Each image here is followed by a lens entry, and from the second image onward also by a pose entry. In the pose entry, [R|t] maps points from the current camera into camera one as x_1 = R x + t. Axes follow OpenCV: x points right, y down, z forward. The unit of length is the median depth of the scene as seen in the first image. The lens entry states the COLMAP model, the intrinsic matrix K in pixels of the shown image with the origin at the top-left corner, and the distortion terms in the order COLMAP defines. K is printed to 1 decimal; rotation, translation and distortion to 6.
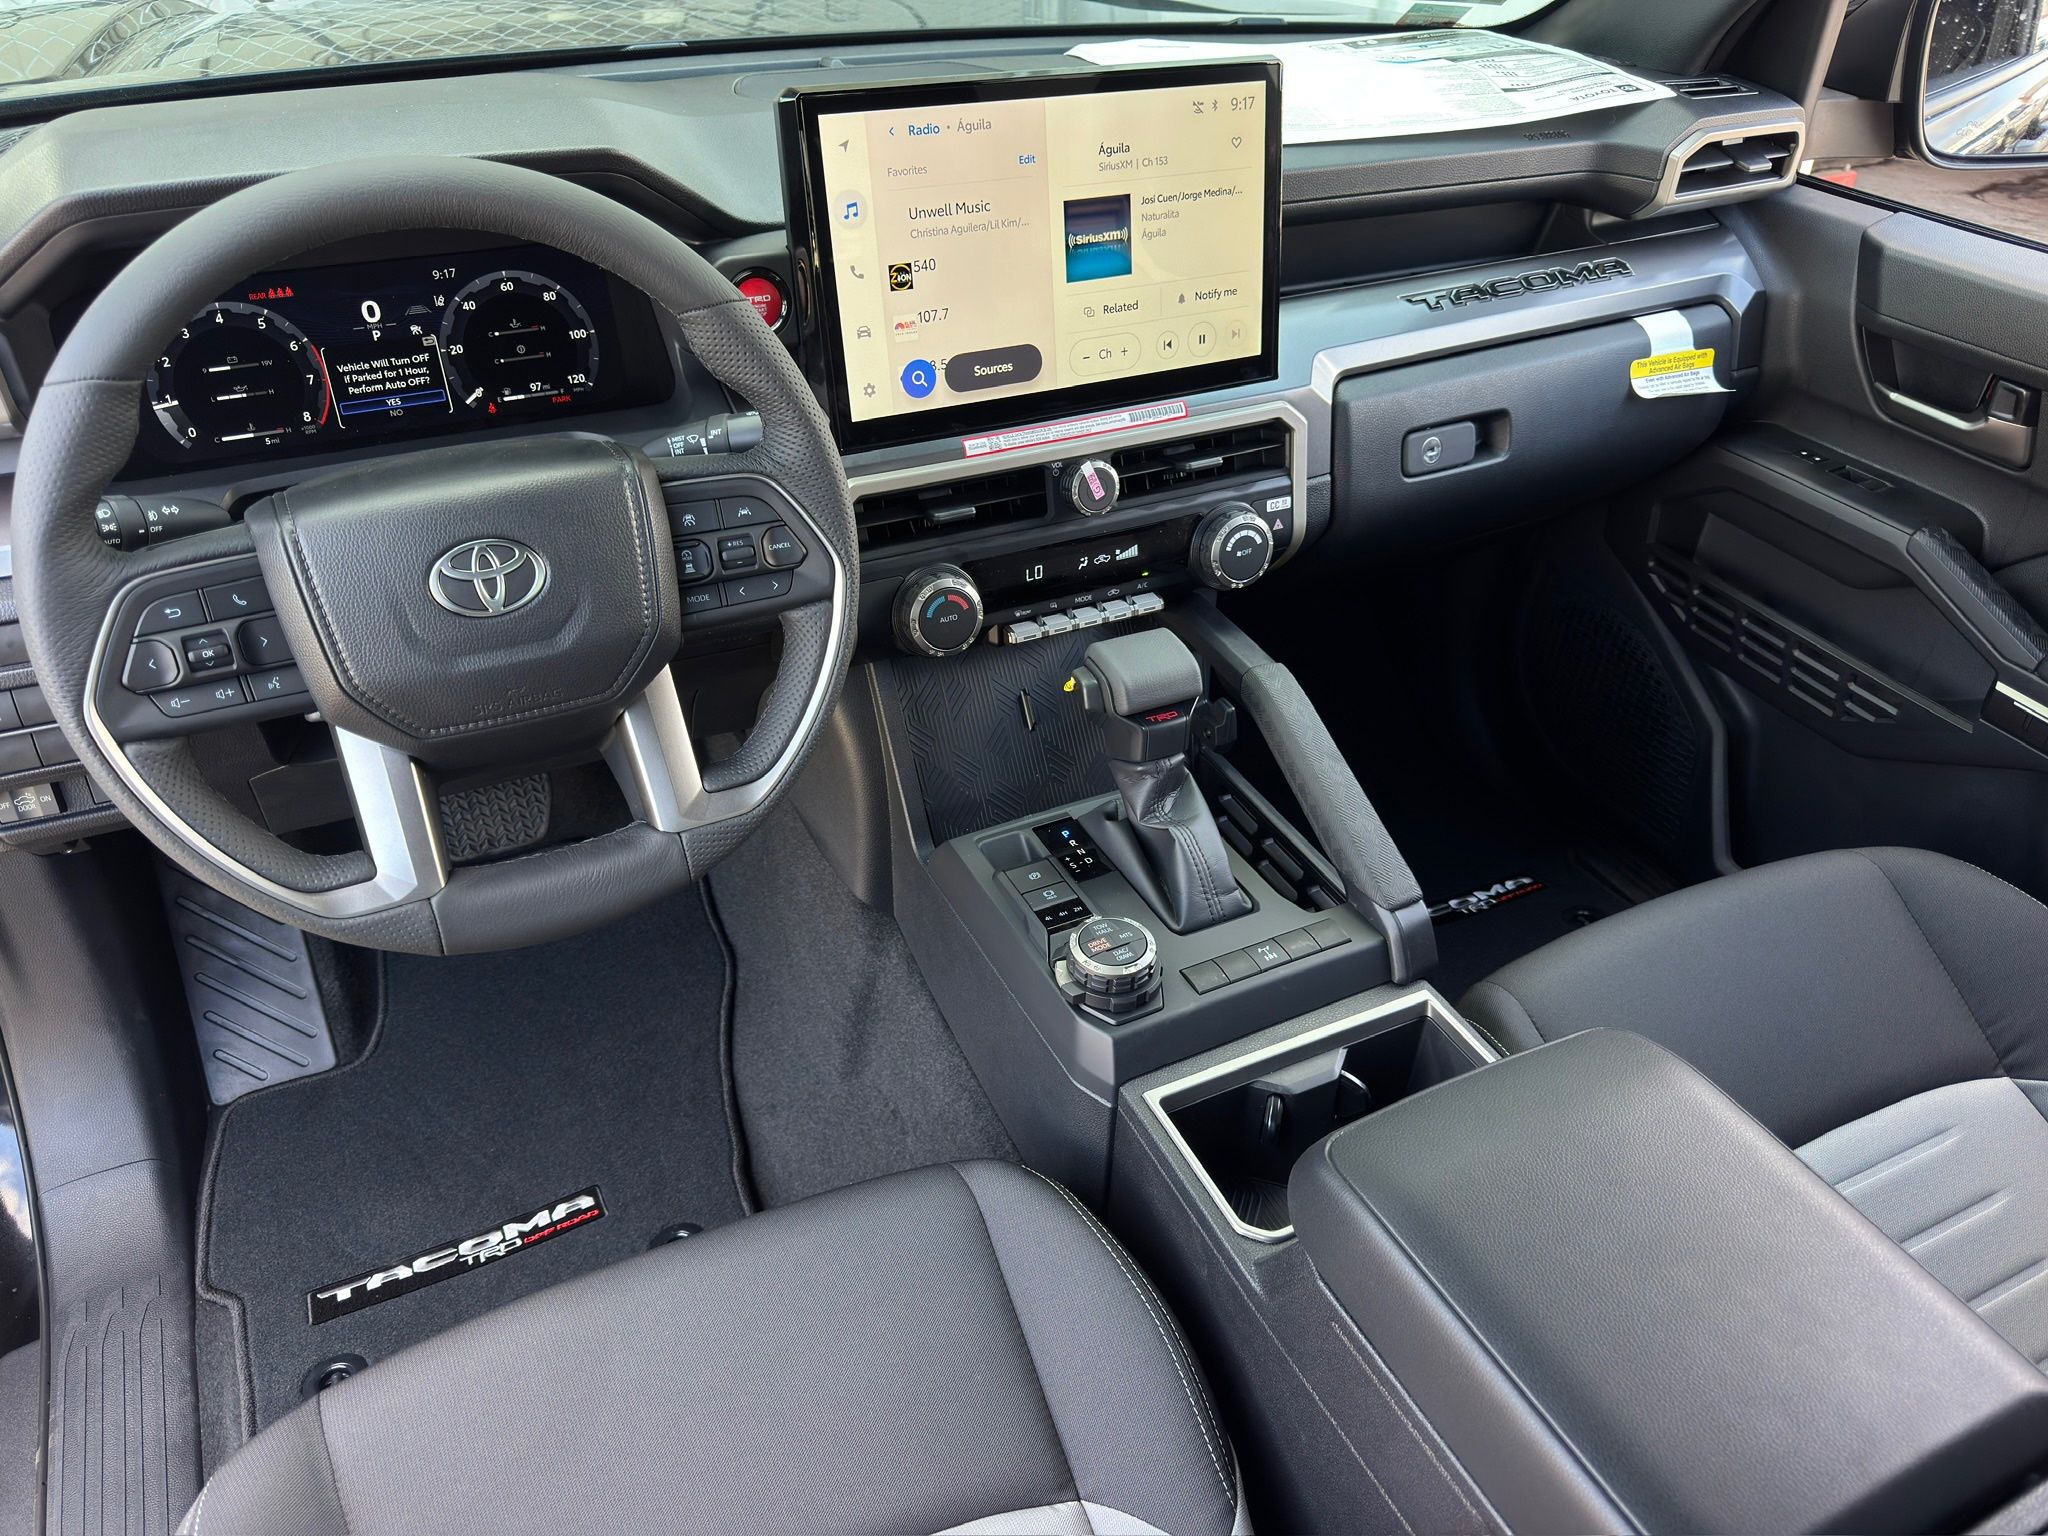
lens RADIAL K [[1444.2, 0, 1024.0], [0, 1444.2, 768.0], [0, 0, 1]] dist [0.025256, -0.001931]
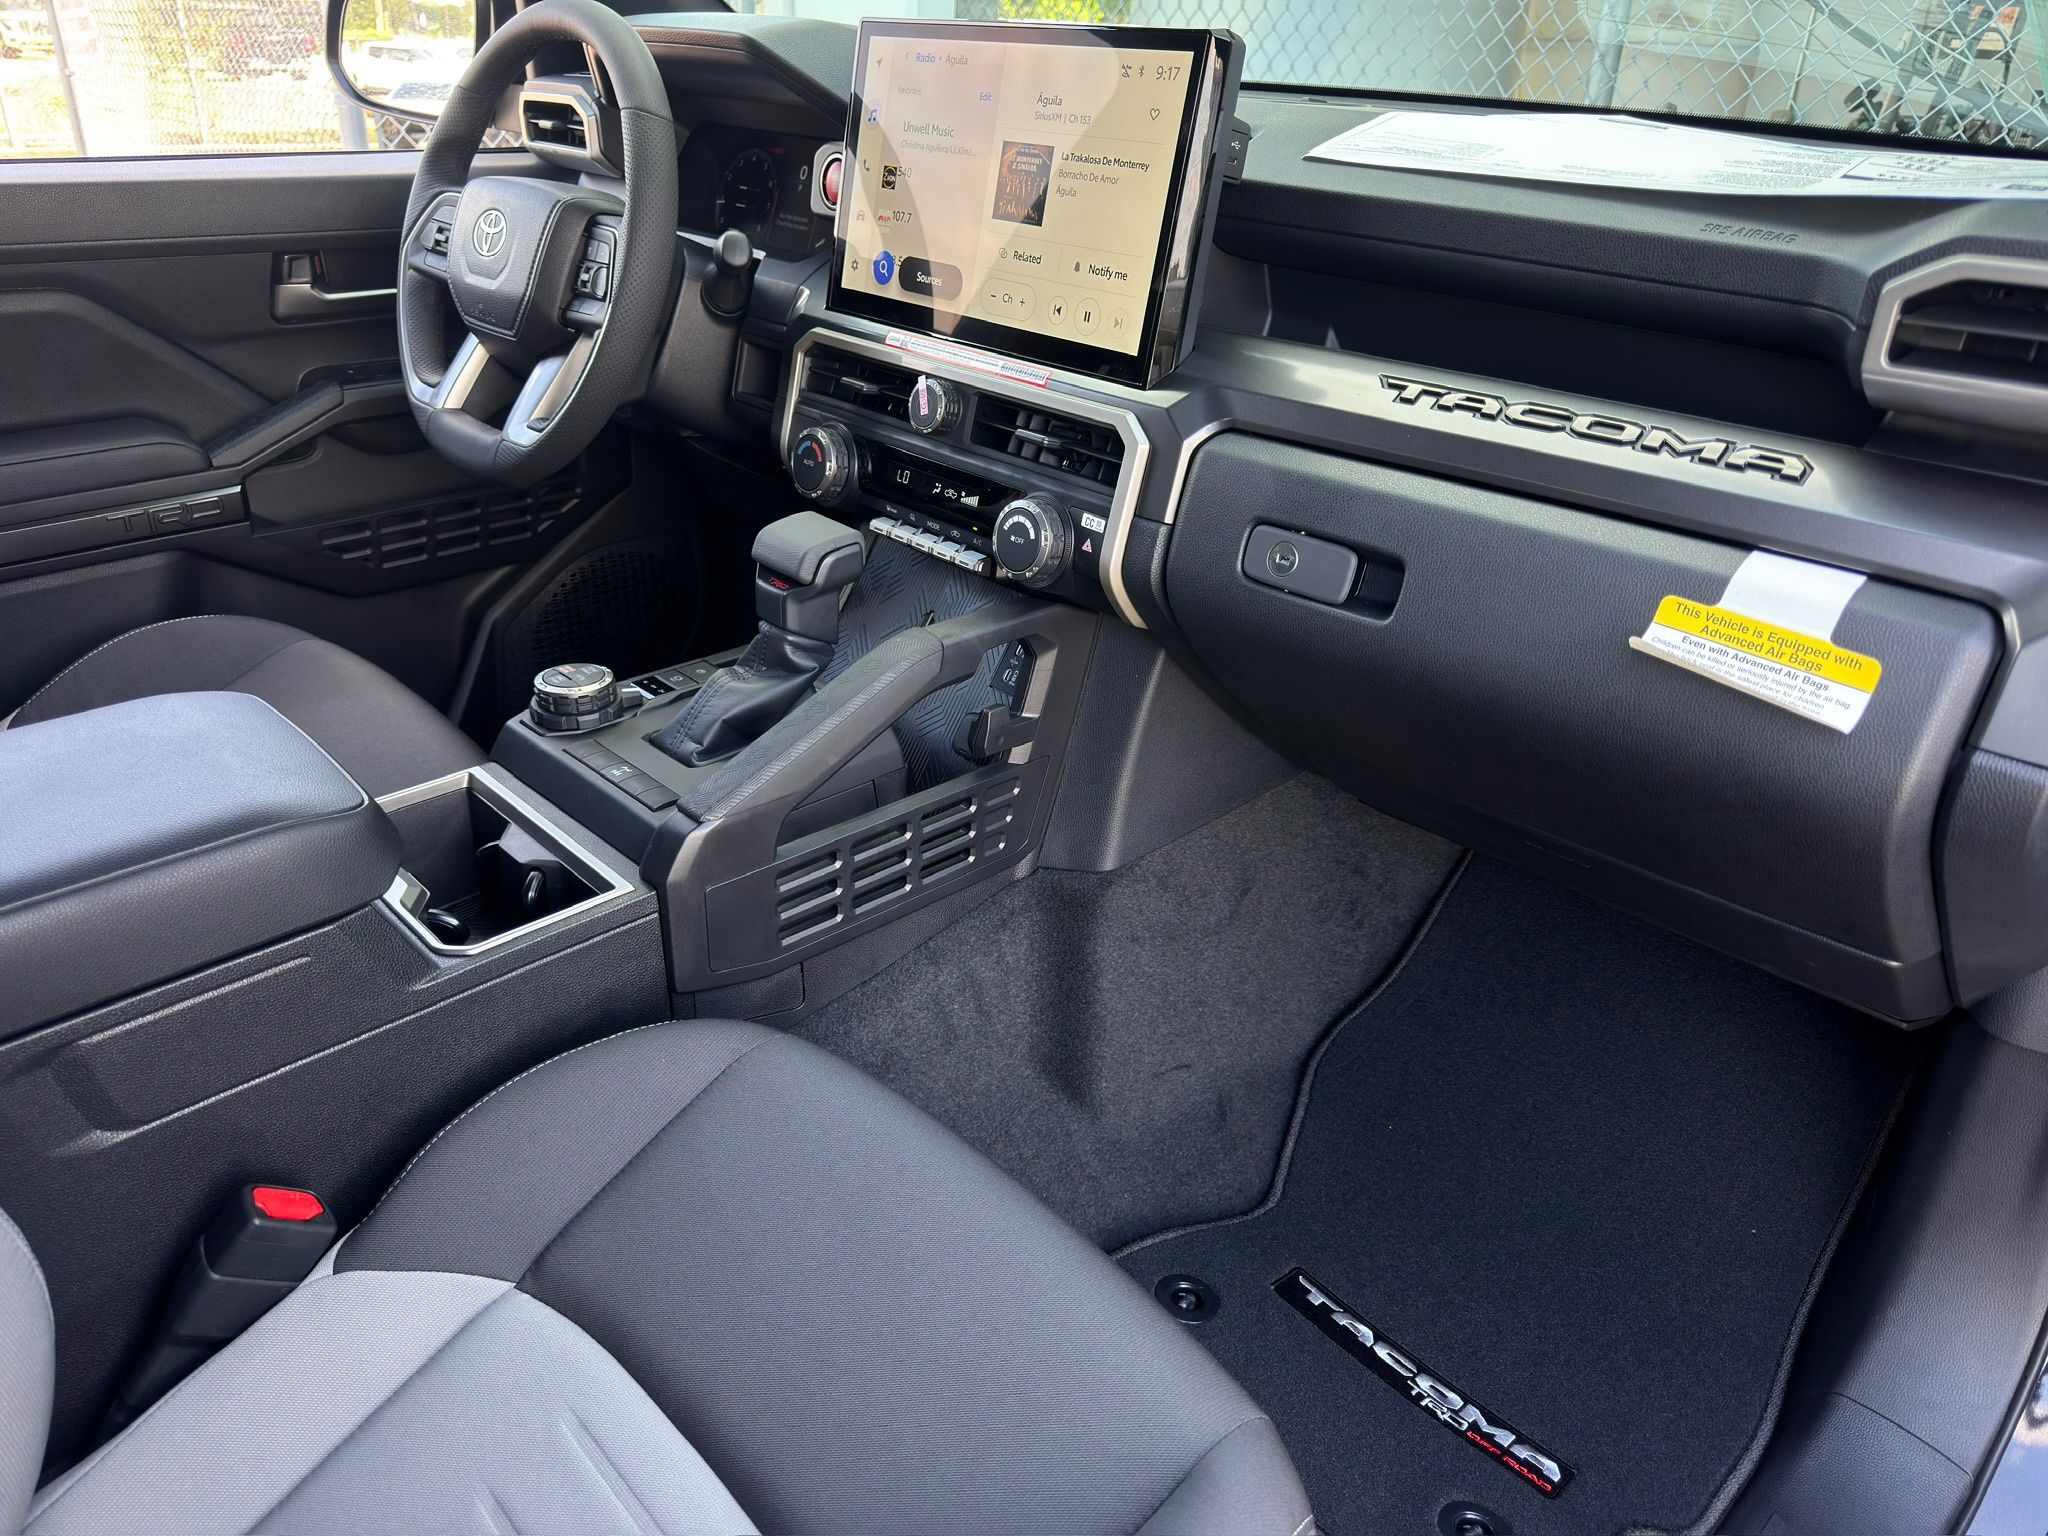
lens RADIAL K [[1444.2, 0, 1024.0], [0, 1444.2, 768.0], [0, 0, 1]] dist [0.025256, -0.001931]
pose [[0.283788, 0.426083, -0.859022, 1.124812], [-0.575669, 0.792151, 0.202735, -0.249325], [0.766857, 0.436979, 0.470085, 0.706836]]
